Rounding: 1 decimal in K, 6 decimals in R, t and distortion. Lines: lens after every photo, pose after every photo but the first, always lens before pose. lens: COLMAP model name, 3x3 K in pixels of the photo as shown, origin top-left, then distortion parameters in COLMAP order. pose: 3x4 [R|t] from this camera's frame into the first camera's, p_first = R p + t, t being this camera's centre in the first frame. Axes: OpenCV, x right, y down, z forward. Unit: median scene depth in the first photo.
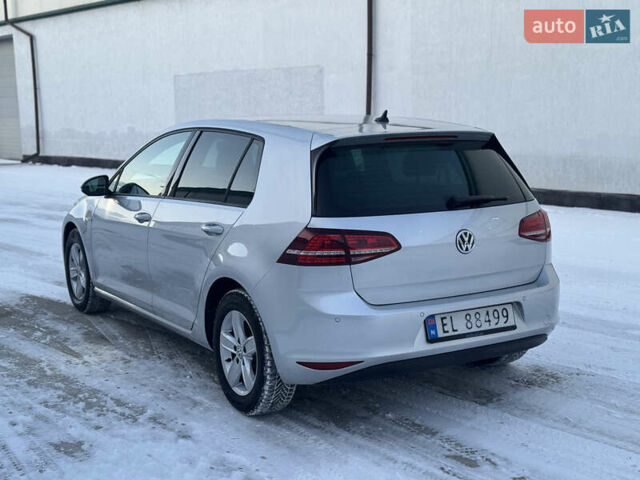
lens RADIAL K [[882.7, 0, 320.0], [0, 882.7, 240.0], [0, 0, 1]] dist [0.139970, -0.151488]
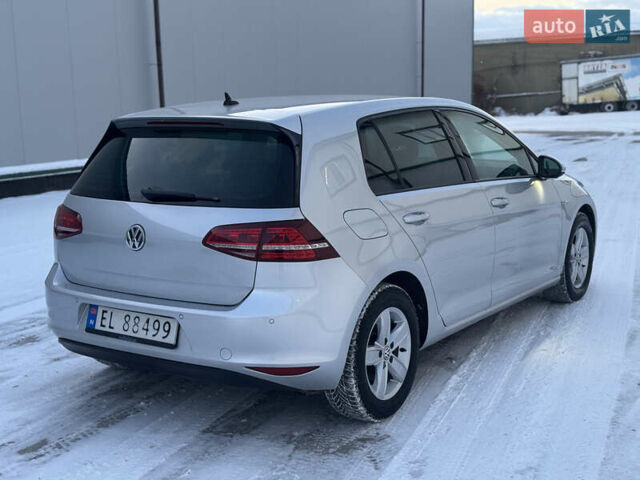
lens RADIAL K [[882.7, 0, 320.0], [0, 882.7, 240.0], [0, 0, 1]] dist [0.139970, -0.151488]
pose [[0.430011, 0.151179, -0.890076, 1.054755], [-0.121516, 0.986601, 0.108868, -0.118137], [0.894608, 0.061344, 0.442620, 0.753115]]
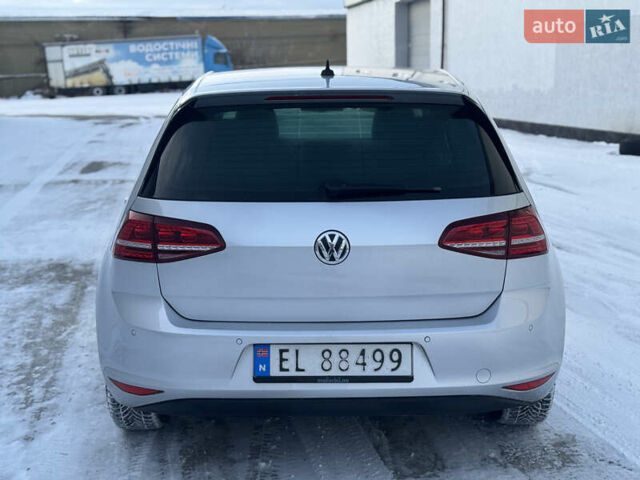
lens RADIAL K [[882.7, 0, 320.0], [0, 882.7, 240.0], [0, 0, 1]] dist [0.139970, -0.151488]
pose [[0.860941, 0.097983, -0.499179, 0.498866], [-0.074679, 0.994988, 0.066503, -0.049475], [0.503193, -0.019977, 0.863943, 0.384153]]
